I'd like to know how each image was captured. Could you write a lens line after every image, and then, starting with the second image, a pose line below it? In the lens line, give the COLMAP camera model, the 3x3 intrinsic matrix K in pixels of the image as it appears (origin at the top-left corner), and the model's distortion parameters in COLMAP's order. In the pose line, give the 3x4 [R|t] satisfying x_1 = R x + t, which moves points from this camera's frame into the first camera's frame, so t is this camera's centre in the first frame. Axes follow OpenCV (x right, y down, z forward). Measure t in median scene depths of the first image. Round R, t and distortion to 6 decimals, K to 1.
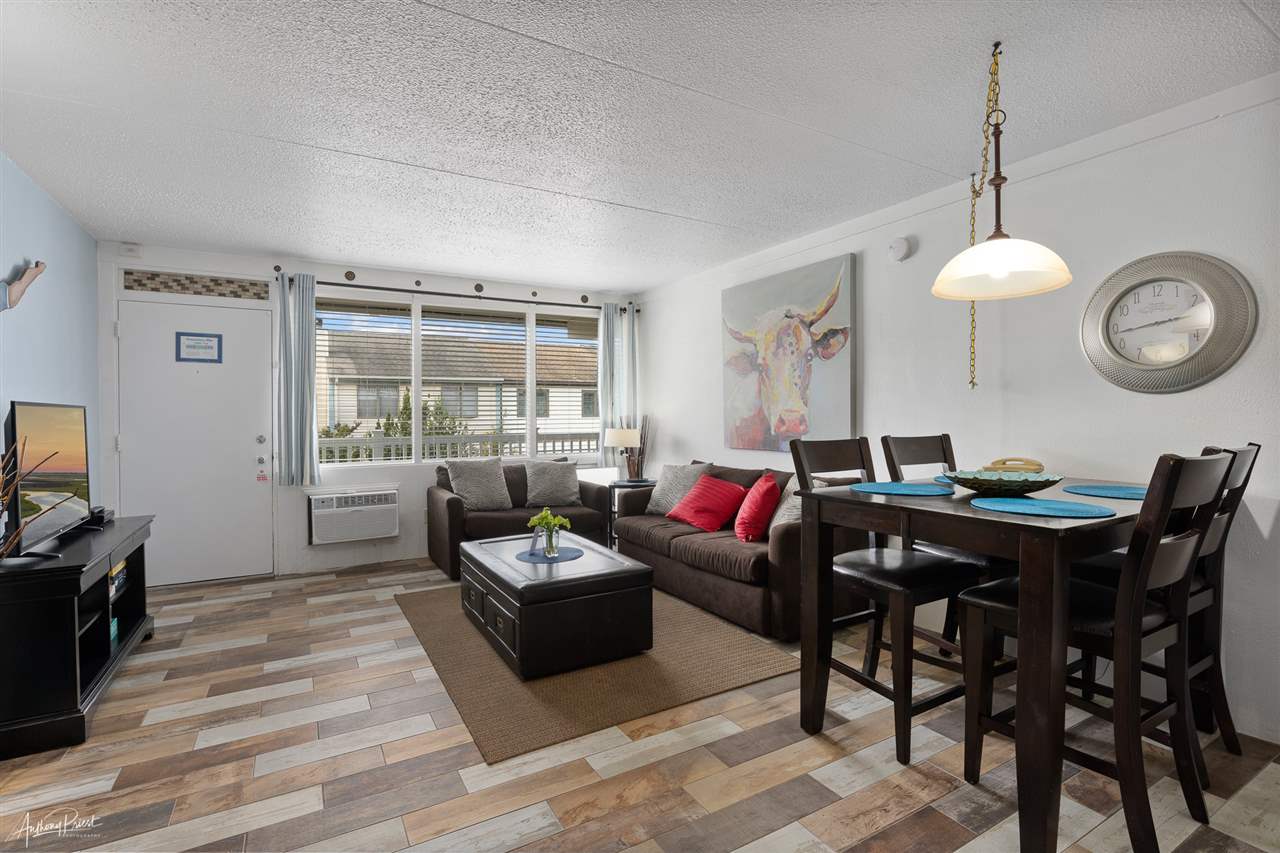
lens RADIAL K [[591.2, 0, 640.0], [0, 591.2, 426.5], [0, 0, 1]] dist [-0.000864, -0.000372]
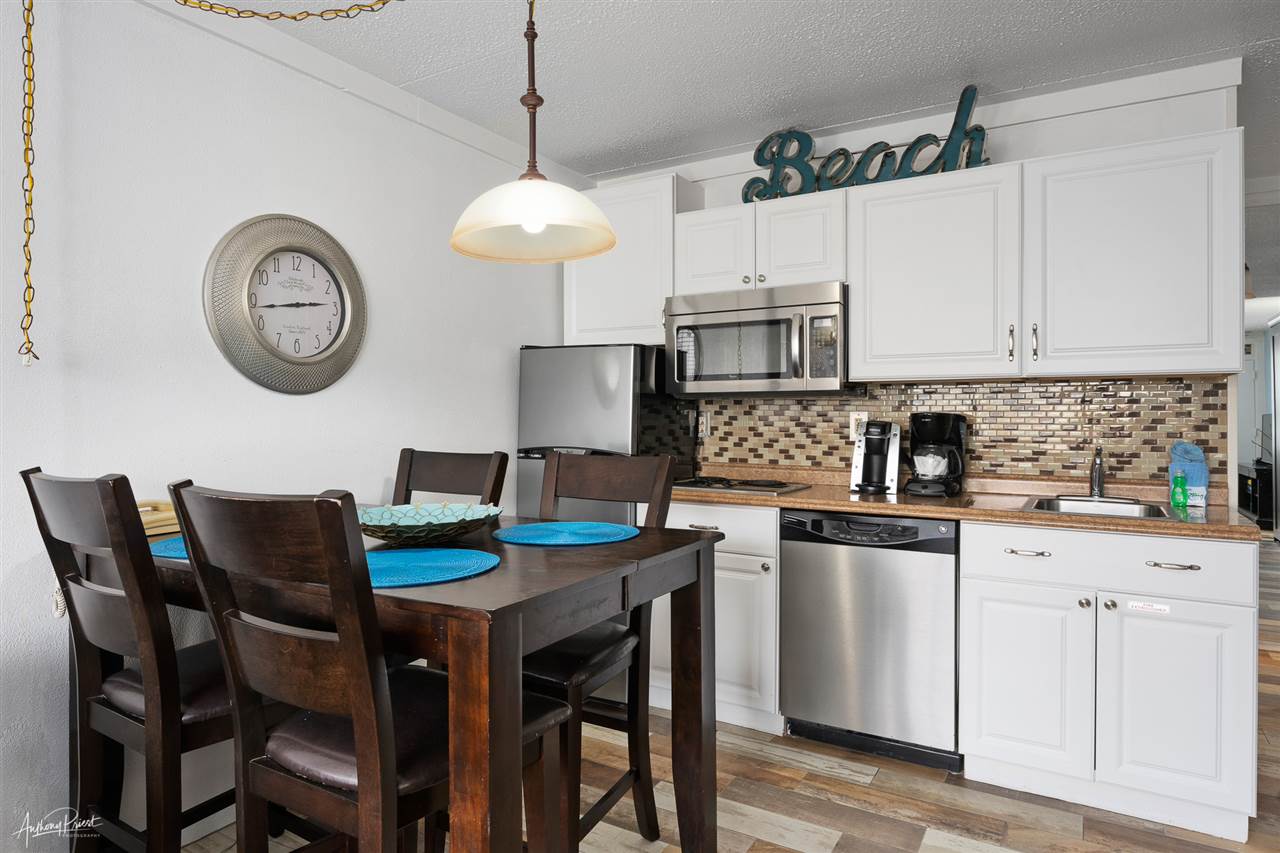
lens RADIAL K [[745.2, 0, 635.4], [0, 745.2, 409.3], [0, 0, 1]] dist [0.000473, 0.001222]
pose [[-0.484283, 0.017074, 0.874745, -0.128465], [0.024063, 0.999691, -0.006191, -0.011558], [-0.874581, 0.018051, -0.484544, 0.650365]]
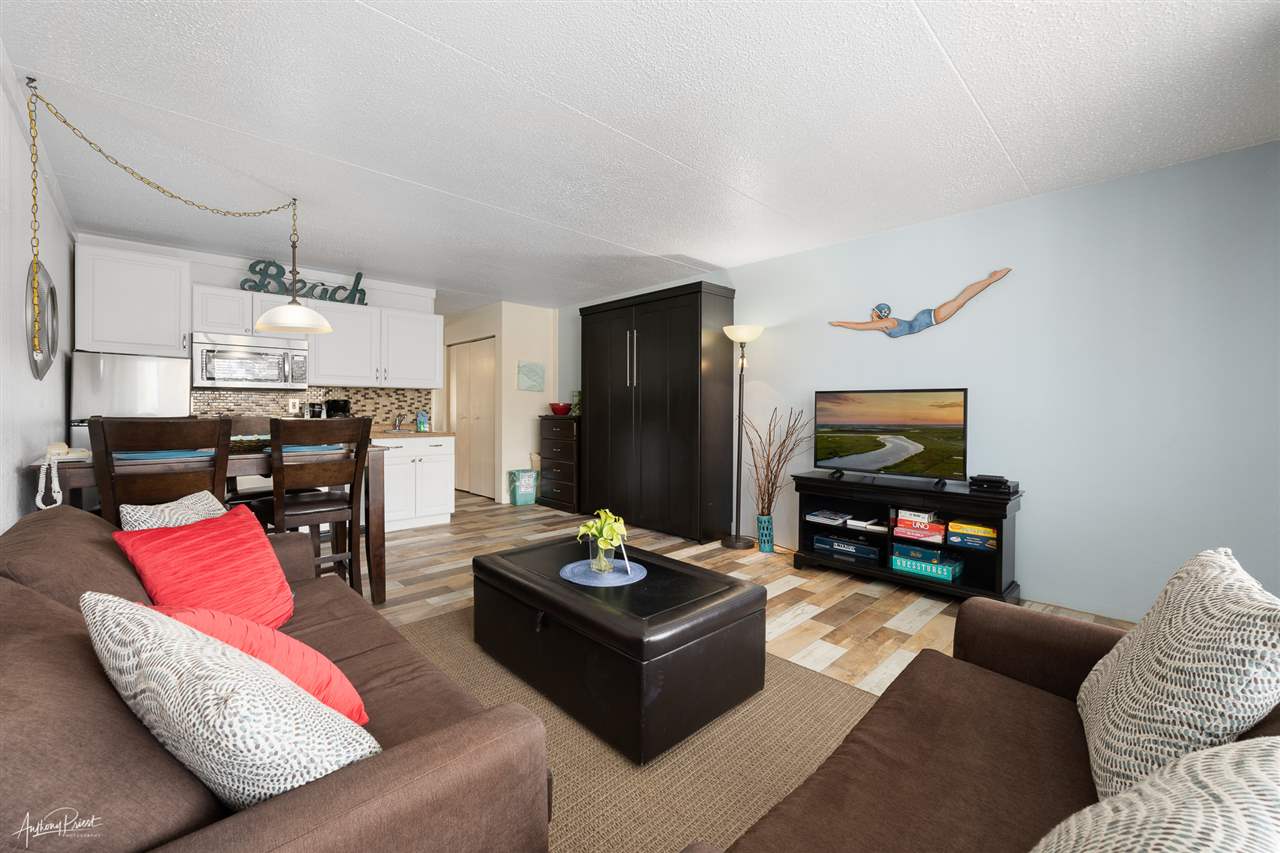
lens RADIAL K [[504.7, 0, 638.4], [0, 504.7, 415.2], [0, 0, 1]] dist [0.000334, 0.000375]
pose [[-0.971890, 0.012972, -0.235077, -0.038268], [0.003717, 0.999202, 0.039771, -0.014261], [0.235406, 0.037779, -0.971163, 1.359618]]
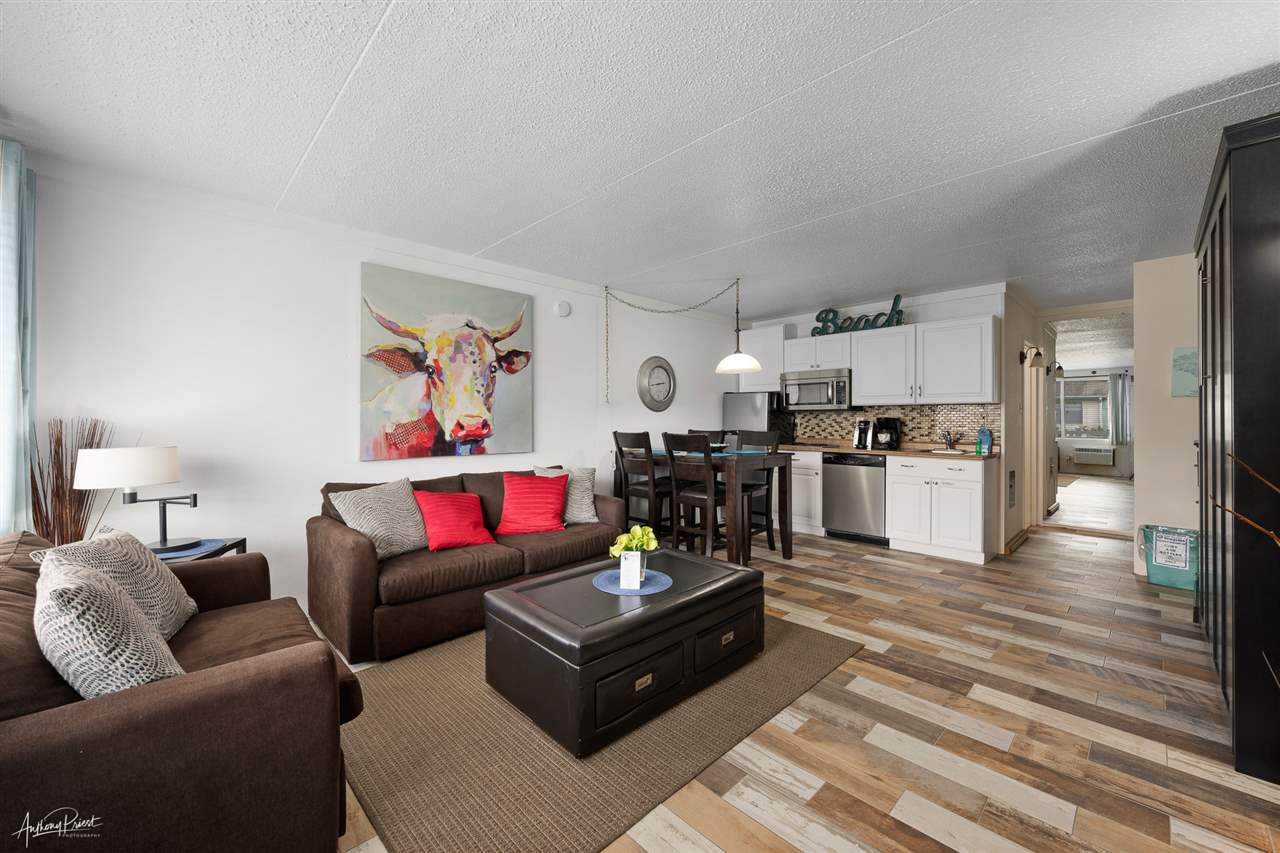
lens RADIAL K [[504.7, 0, 638.4], [0, 504.7, 415.2], [0, 0, 1]] dist [0.000334, 0.000375]
pose [[-0.244581, 0.018321, 0.969456, -0.715017], [0.023365, 0.999643, -0.012996, -0.009636], [-0.969347, 0.019473, -0.244921, 0.965176]]
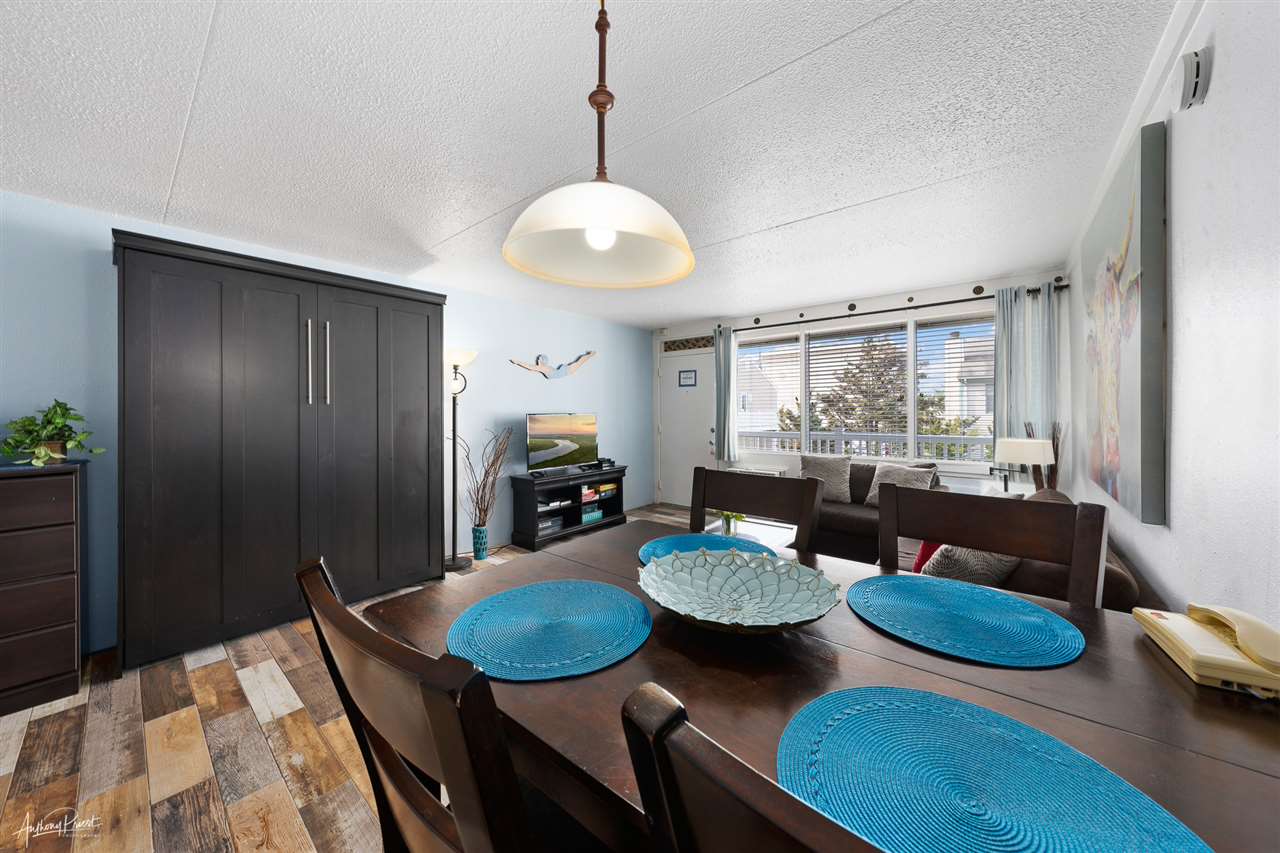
lens RADIAL K [[446.3, 0, 642.7], [0, 446.3, 414.2], [0, 0, 1]] dist [-0.000097, -0.000010]
pose [[0.351370, 0.013362, -0.936141, 0.521726], [-0.020299, 0.999772, 0.006652, -0.031947], [0.936016, 0.016666, 0.351561, 0.416436]]
